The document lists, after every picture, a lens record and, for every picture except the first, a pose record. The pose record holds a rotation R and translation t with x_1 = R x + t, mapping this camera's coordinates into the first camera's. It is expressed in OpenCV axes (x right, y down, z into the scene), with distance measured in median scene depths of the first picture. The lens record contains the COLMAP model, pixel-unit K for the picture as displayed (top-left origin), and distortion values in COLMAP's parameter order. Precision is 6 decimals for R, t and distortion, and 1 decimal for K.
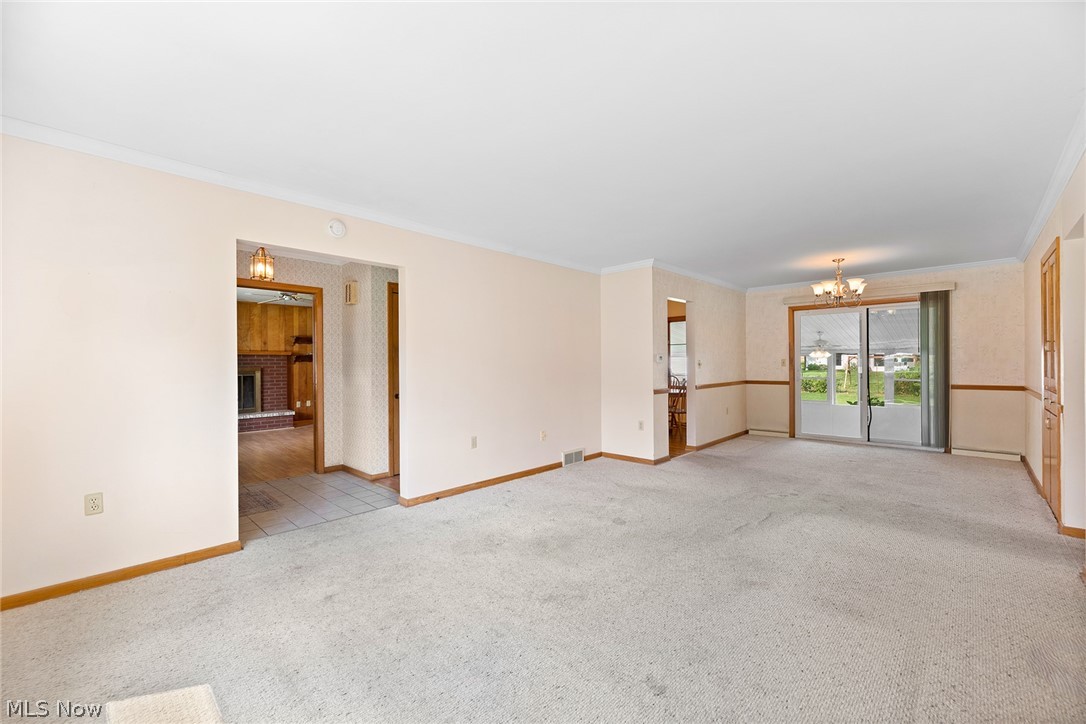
lens RADIAL K [[443.9, 0, 543.8], [0, 443.9, 359.7], [0, 0, 1]] dist [-0.002583, 0.000570]
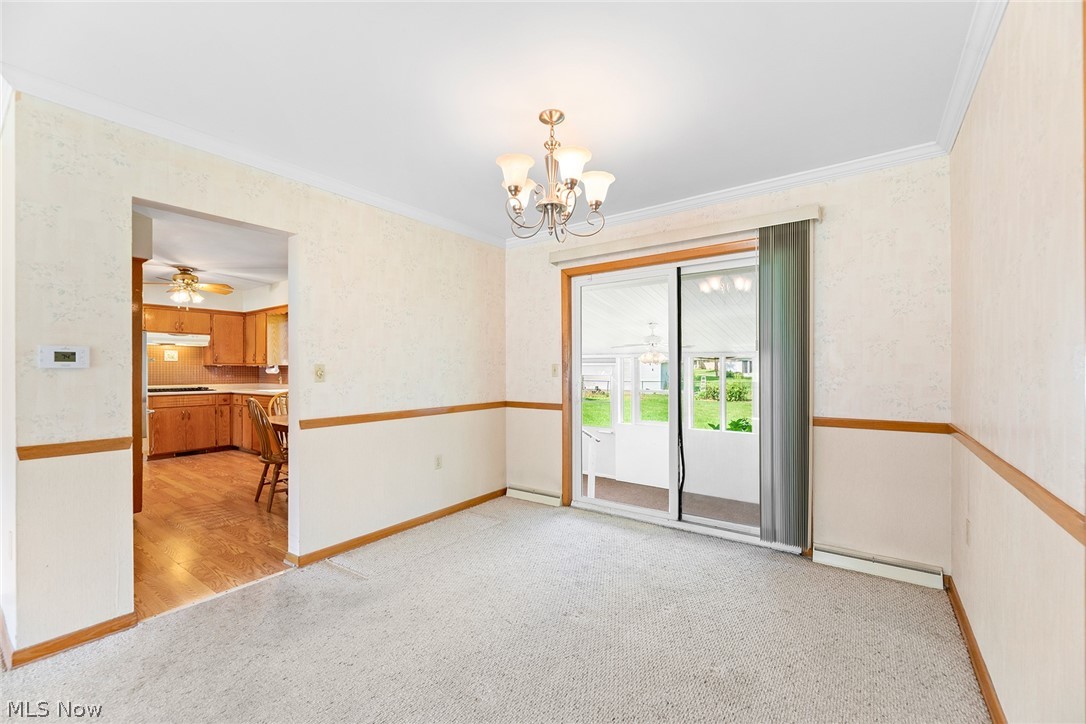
lens RADIAL K [[443.9, 0, 543.4], [0, 443.9, 365.8], [0, 0, 1]] dist [-0.002583, 0.000570]
pose [[0.991844, 0.004580, 0.127372, 0.503585], [-0.004582, 0.999989, -0.000278, 0.001075], [-0.127372, -0.000308, 0.991855, 0.495681]]
